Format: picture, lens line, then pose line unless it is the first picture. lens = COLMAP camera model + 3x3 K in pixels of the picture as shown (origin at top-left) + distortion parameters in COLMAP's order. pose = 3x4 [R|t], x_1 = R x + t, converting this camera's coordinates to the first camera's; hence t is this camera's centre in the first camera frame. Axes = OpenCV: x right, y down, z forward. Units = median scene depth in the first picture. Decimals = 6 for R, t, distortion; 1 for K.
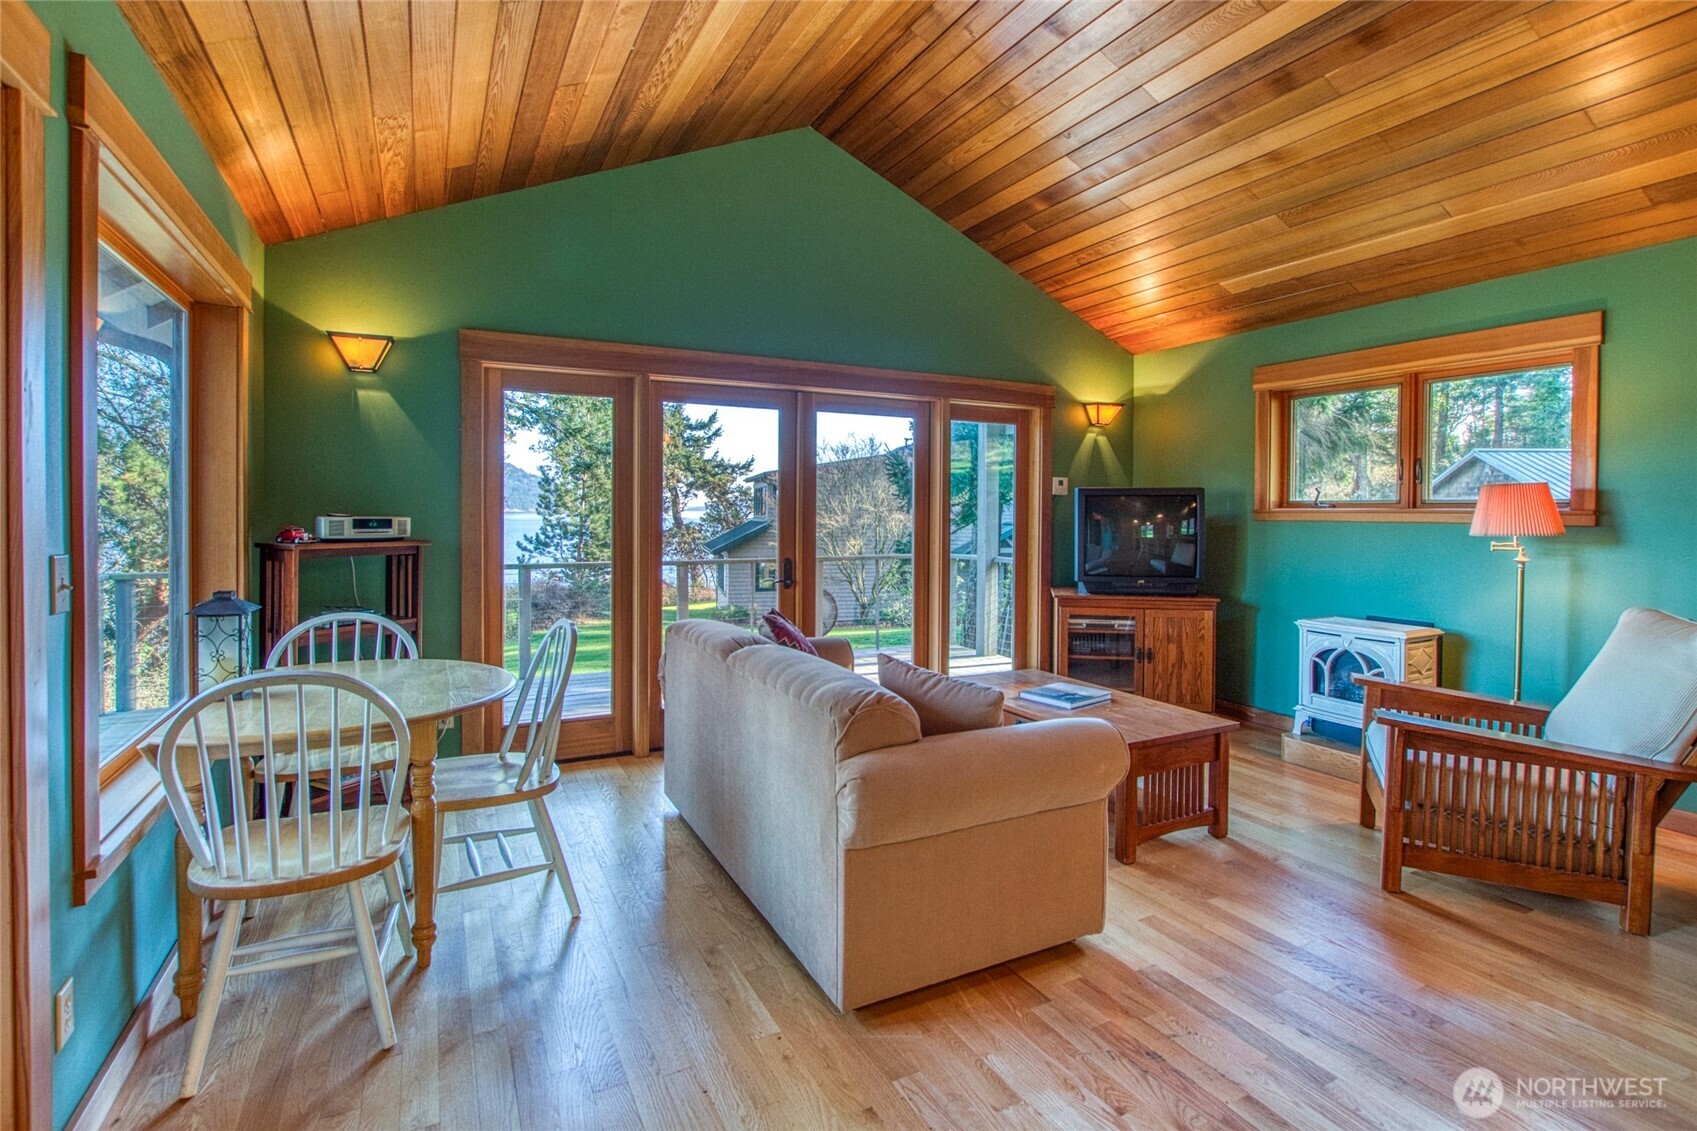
lens RADIAL K [[791.2, 0, 826.4], [0, 791.2, 526.1], [0, 0, 1]] dist [-0.017412, -0.000240]
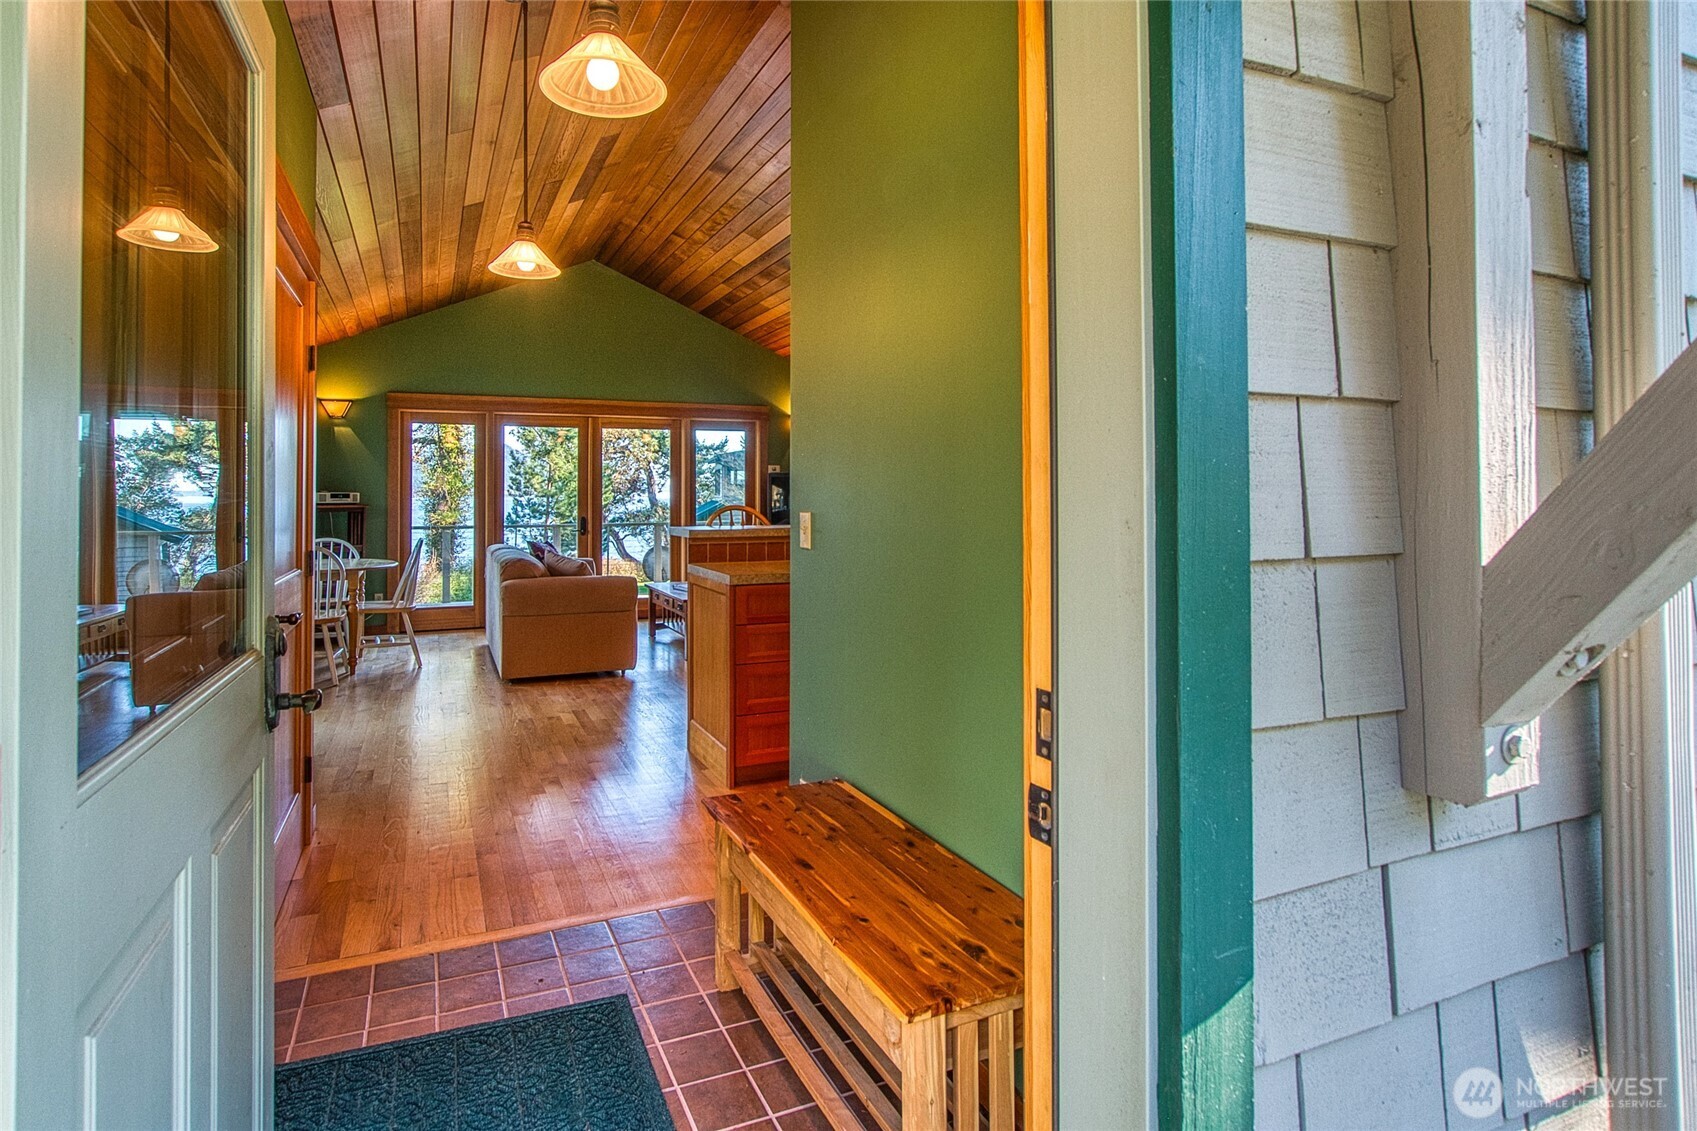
lens RADIAL K [[850.7, 0, 768.4], [0, 850.7, 487.2], [0, 0, 1]] dist [-0.024527, -0.000428]
pose [[0.996378, -0.009432, -0.084514, 0.511672], [0.007428, 0.999684, -0.023995, 0.025488], [0.084713, 0.023280, 0.996133, -0.779721]]
